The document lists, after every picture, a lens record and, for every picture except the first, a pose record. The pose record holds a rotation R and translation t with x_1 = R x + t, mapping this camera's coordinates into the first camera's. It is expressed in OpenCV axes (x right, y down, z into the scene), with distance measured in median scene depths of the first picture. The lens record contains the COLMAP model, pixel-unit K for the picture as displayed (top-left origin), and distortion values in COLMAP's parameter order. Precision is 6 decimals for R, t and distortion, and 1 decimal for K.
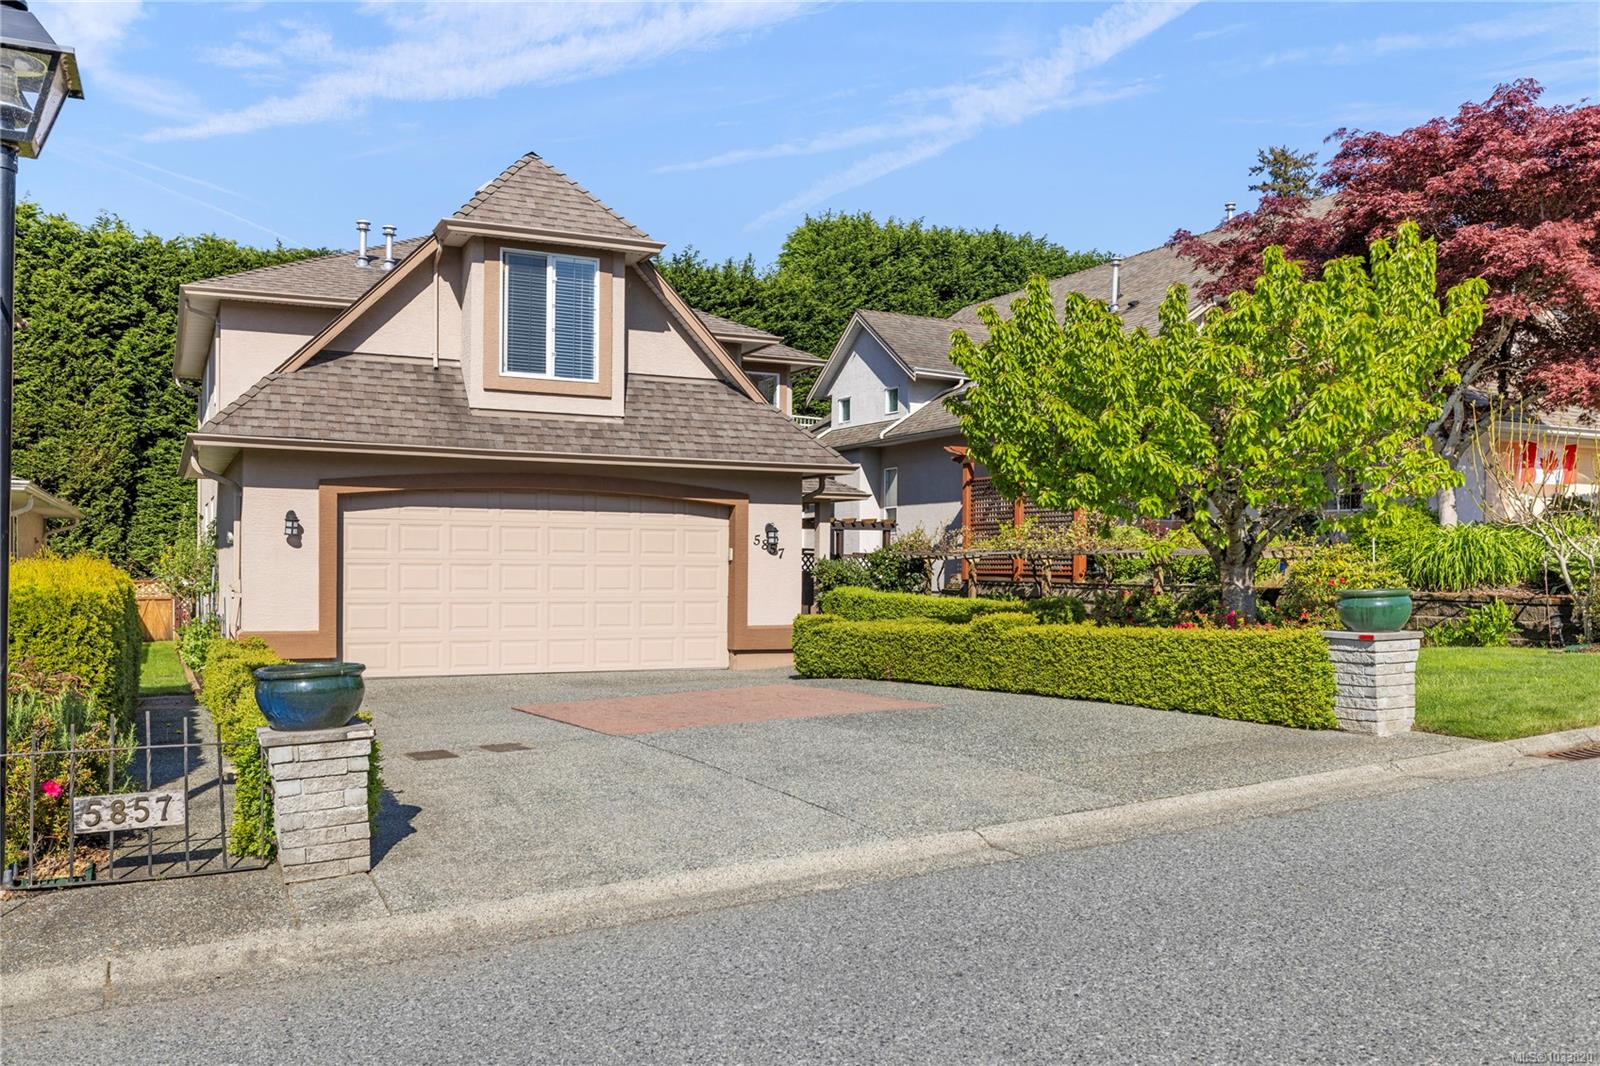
lens RADIAL K [[1335.1, 0, 800.2], [0, 1335.1, 578.2], [0, 0, 1]] dist [0.001839, 0.001528]
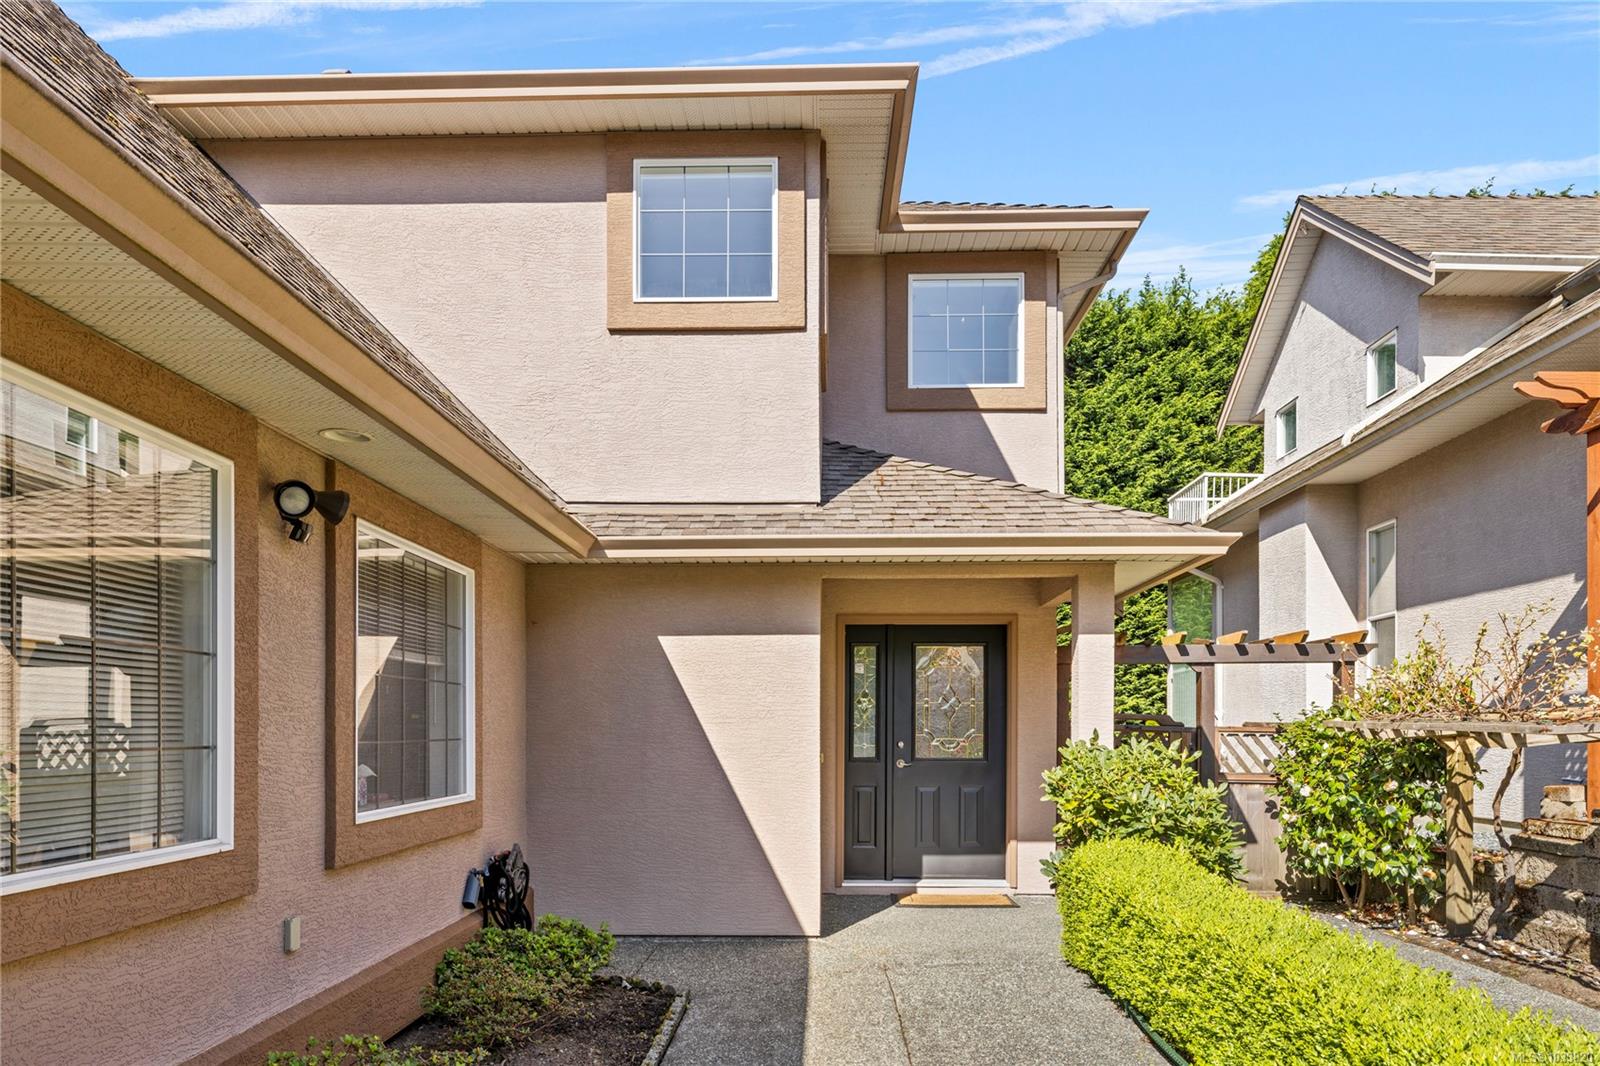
lens RADIAL K [[1142.9, 0, 802.2], [0, 1142.9, 725.6], [0, 0, 1]] dist [-0.002916, 0.000419]
pose [[0.890943, -0.011499, -0.453969, 0.127555], [0.003722, 0.999831, -0.018021, -0.021498], [0.454099, 0.014366, 0.890835, 1.097155]]
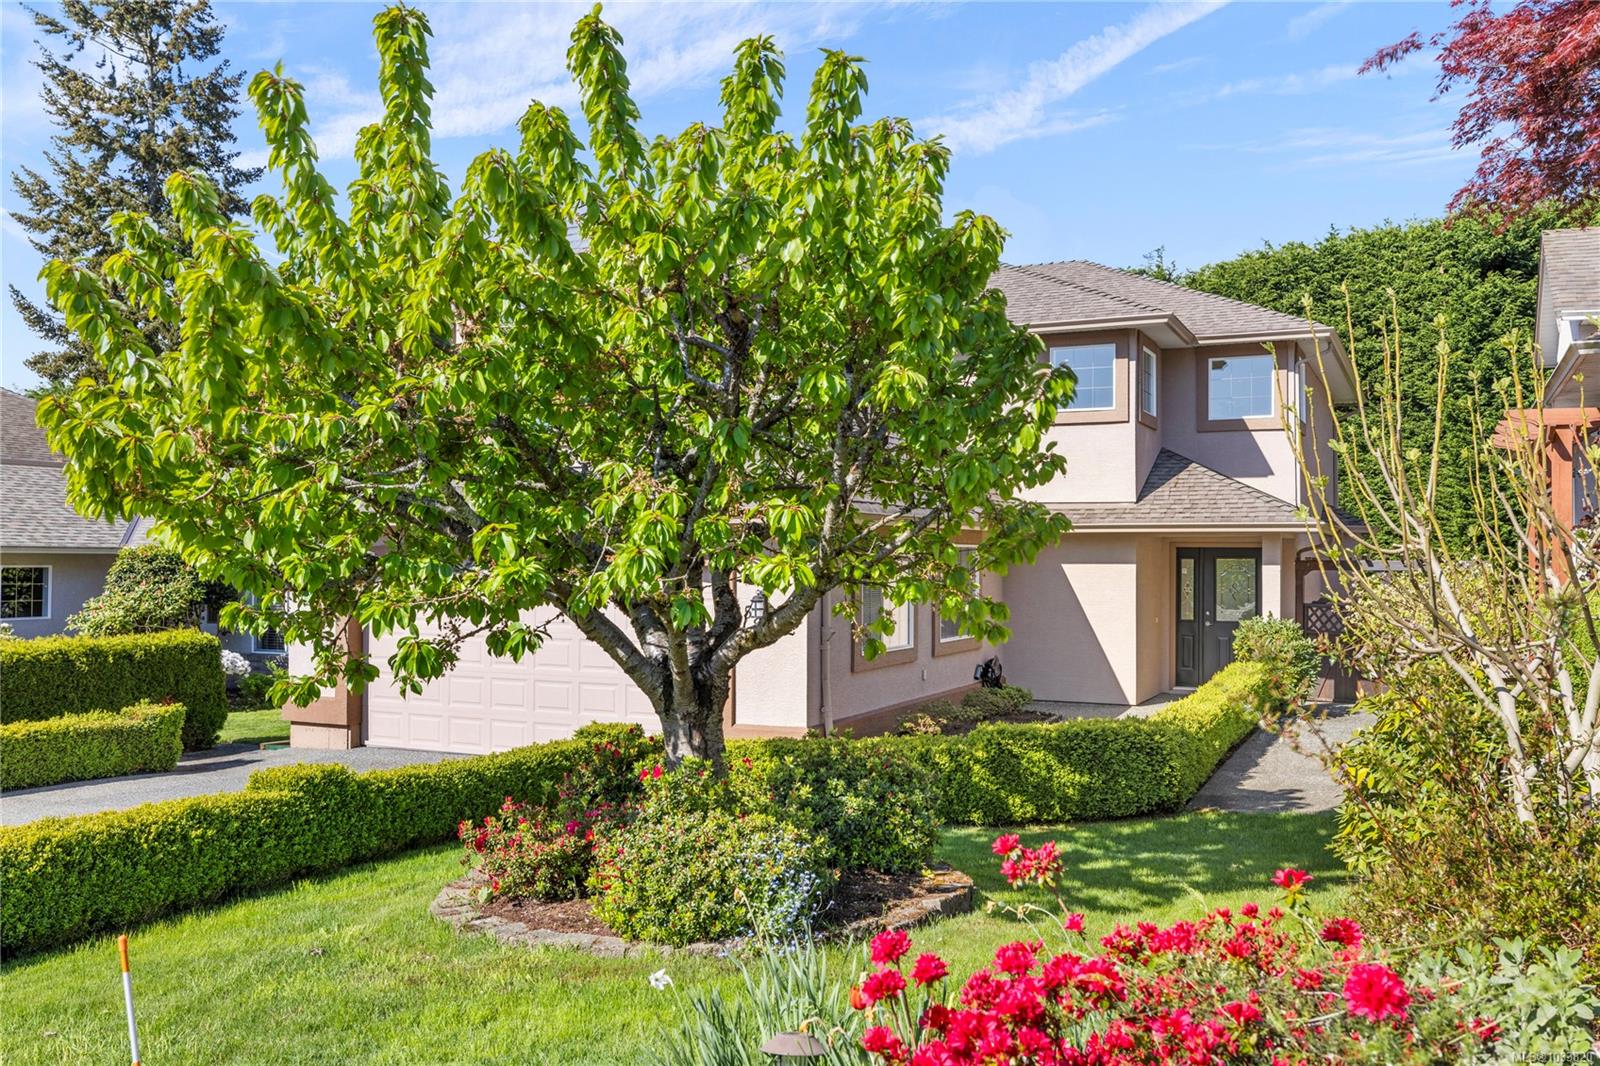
lens RADIAL K [[1329.7, 0, 800.0], [0, 1329.7, 533.0], [0, 0, 1]] dist [-0.004929, -0.000056]
pose [[0.624927, -0.019680, -0.780435, 0.621420], [-0.008902, 0.999438, -0.032331, -0.052316], [0.780632, 0.027151, 0.624400, 0.586009]]
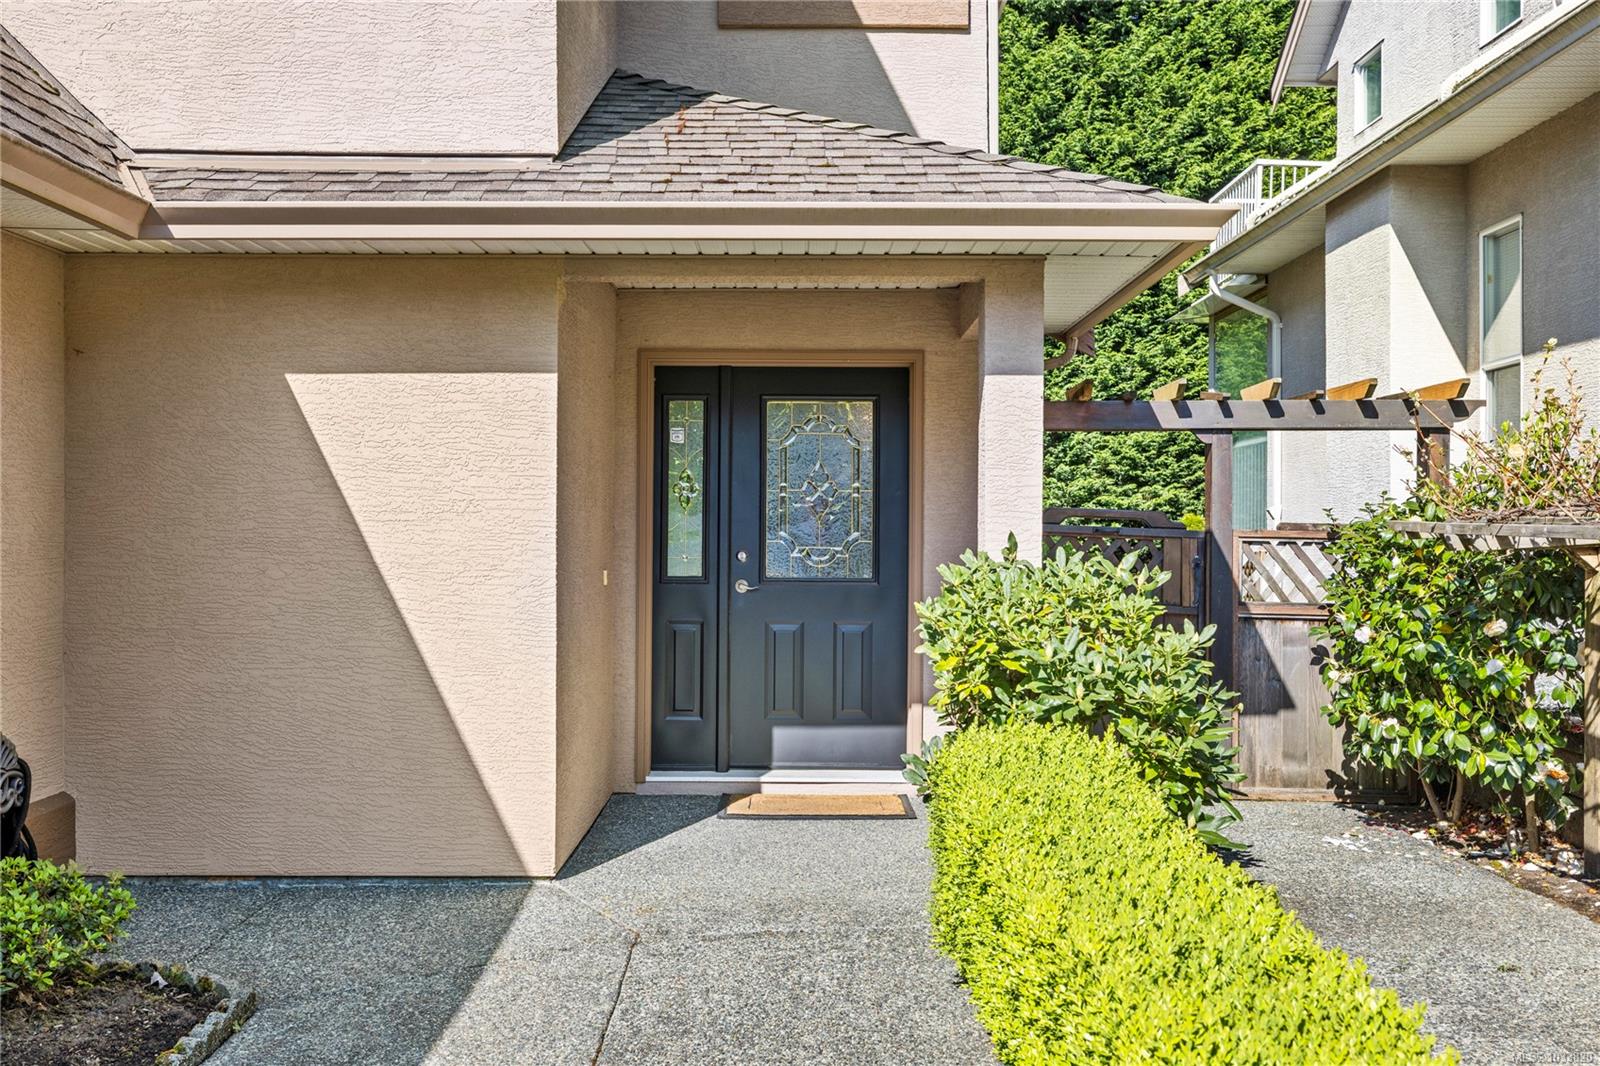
lens RADIAL K [[1543.6, 0, 802.1], [0, 1543.6, 519.2], [0, 0, 1]] dist [-0.000857, -0.009115]
pose [[0.903432, -0.010105, -0.428613, 0.138233], [0.000636, 0.999753, -0.022230, -0.023038], [0.428732, 0.019811, 0.903214, 1.195217]]
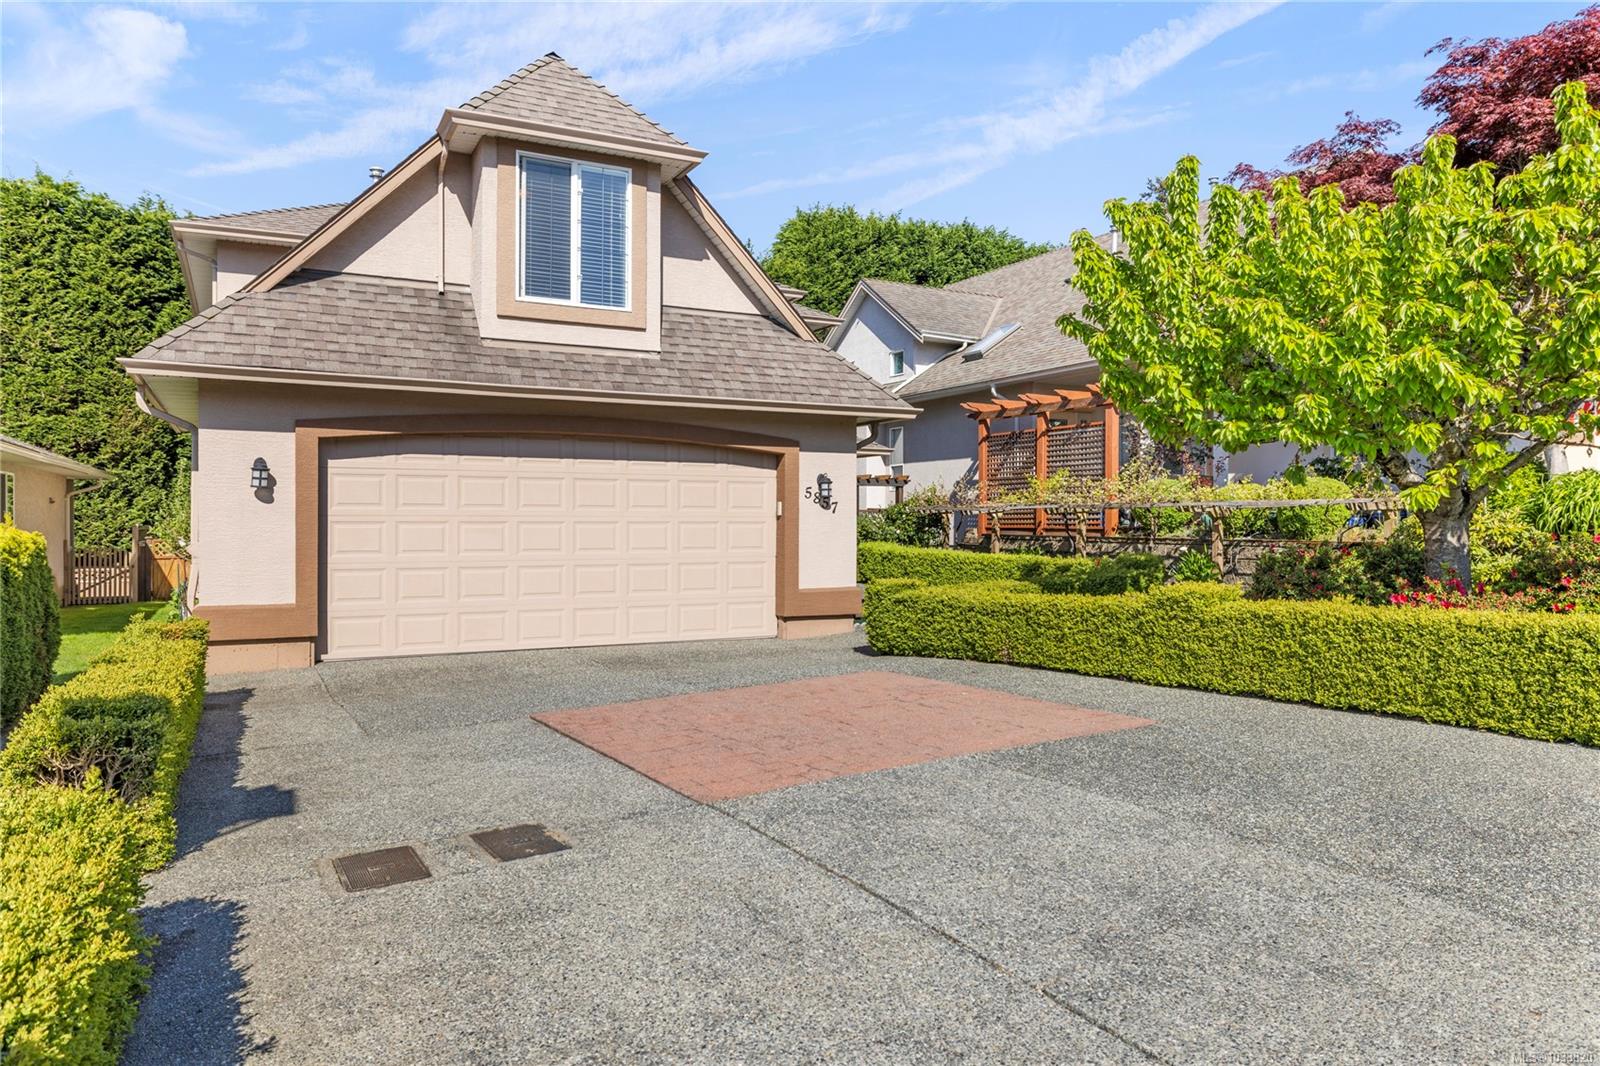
lens RADIAL K [[1069.1, 0, 798.1], [0, 1069.1, 521.1], [0, 0, 1]] dist [0.000066, -0.000801]
pose [[0.999548, -0.006017, 0.029440, -0.064527], [0.006296, 0.999936, -0.009365, -0.003226], [-0.029382, 0.009546, 0.999523, 0.306514]]
